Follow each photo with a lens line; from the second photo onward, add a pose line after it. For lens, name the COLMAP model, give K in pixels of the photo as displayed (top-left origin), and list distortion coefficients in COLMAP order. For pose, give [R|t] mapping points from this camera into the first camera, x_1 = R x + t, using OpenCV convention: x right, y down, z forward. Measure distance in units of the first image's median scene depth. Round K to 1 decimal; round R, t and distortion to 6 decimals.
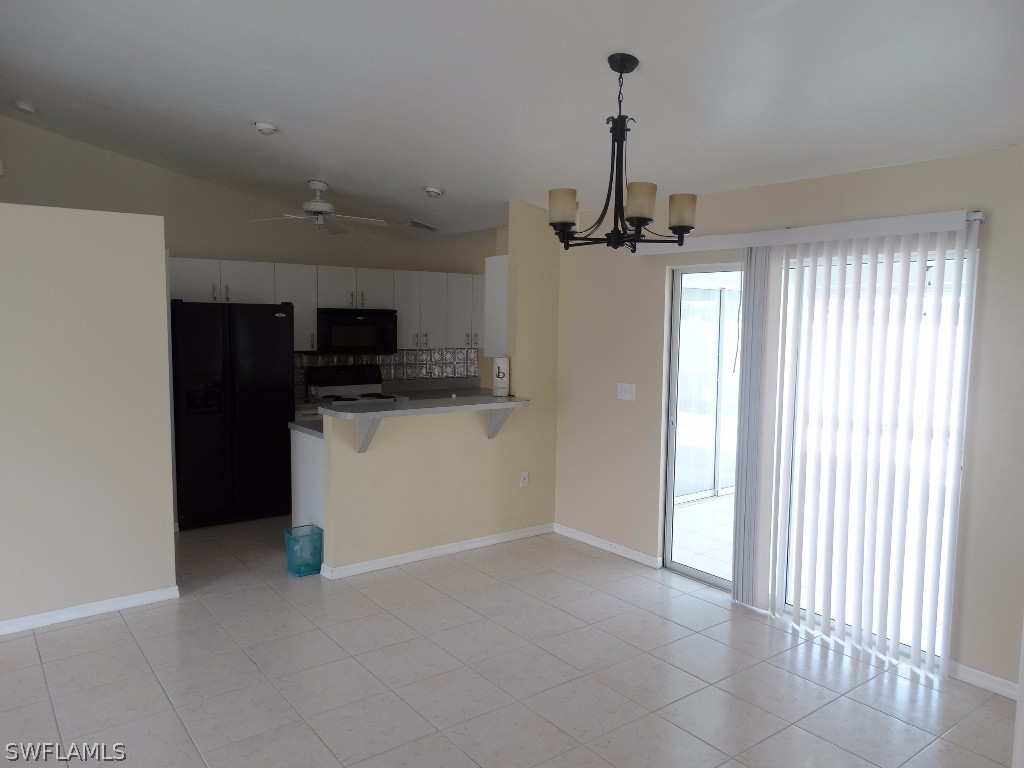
lens RADIAL K [[732.4, 0, 509.5], [0, 732.4, 379.6], [0, 0, 1]] dist [0.010803, 0.009775]
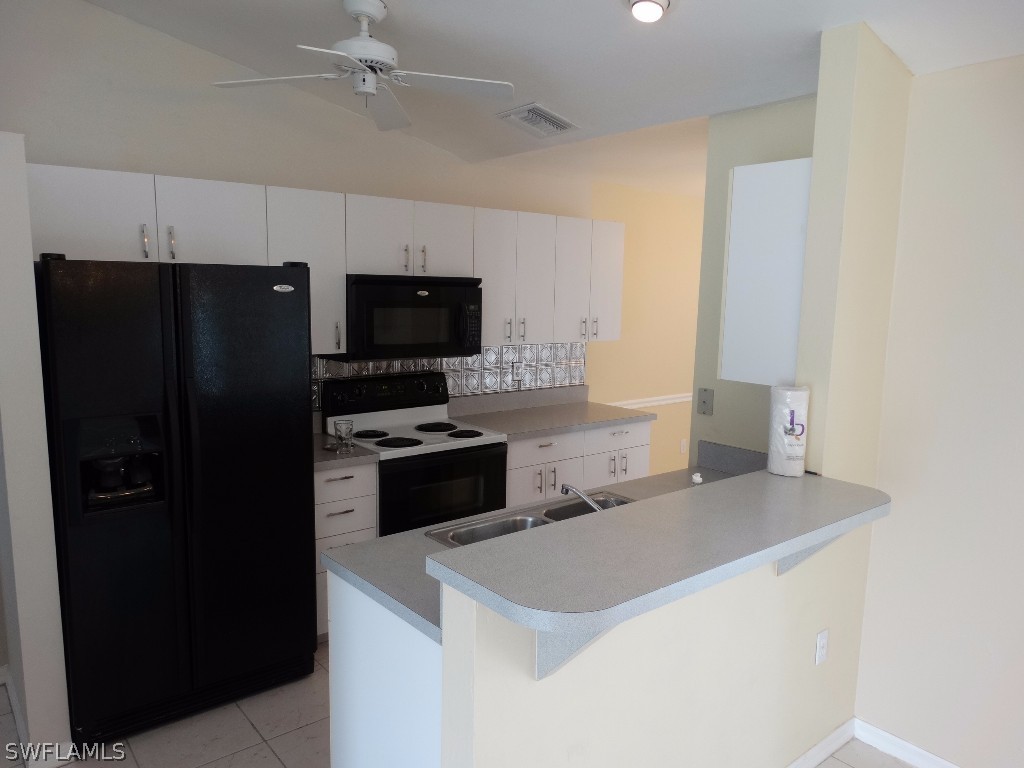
lens RADIAL K [[732.4, 0, 511.3], [0, 732.4, 386.5], [0, 0, 1]] dist [0.010803, 0.009775]
pose [[0.998974, 0.001155, 0.045281, -0.196830], [-0.003667, 0.998456, 0.055433, -0.054445], [-0.045147, -0.055542, 0.997435, 0.541652]]
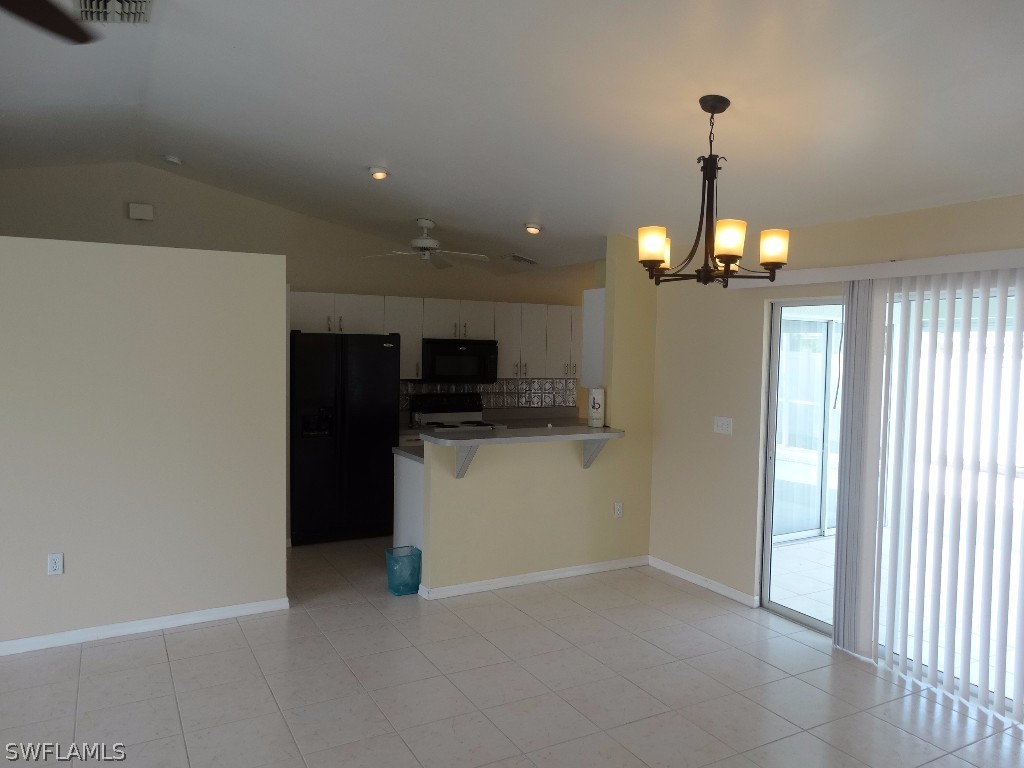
lens RADIAL K [[732.4, 0, 512.2], [0, 732.4, 382.0], [0, 0, 1]] dist [0.010803, 0.009775]
pose [[0.990240, 0.014200, -0.138647, 0.012679], [-0.019136, 0.999227, -0.034334, -0.002260], [0.138052, 0.036652, 0.989747, -0.019730]]
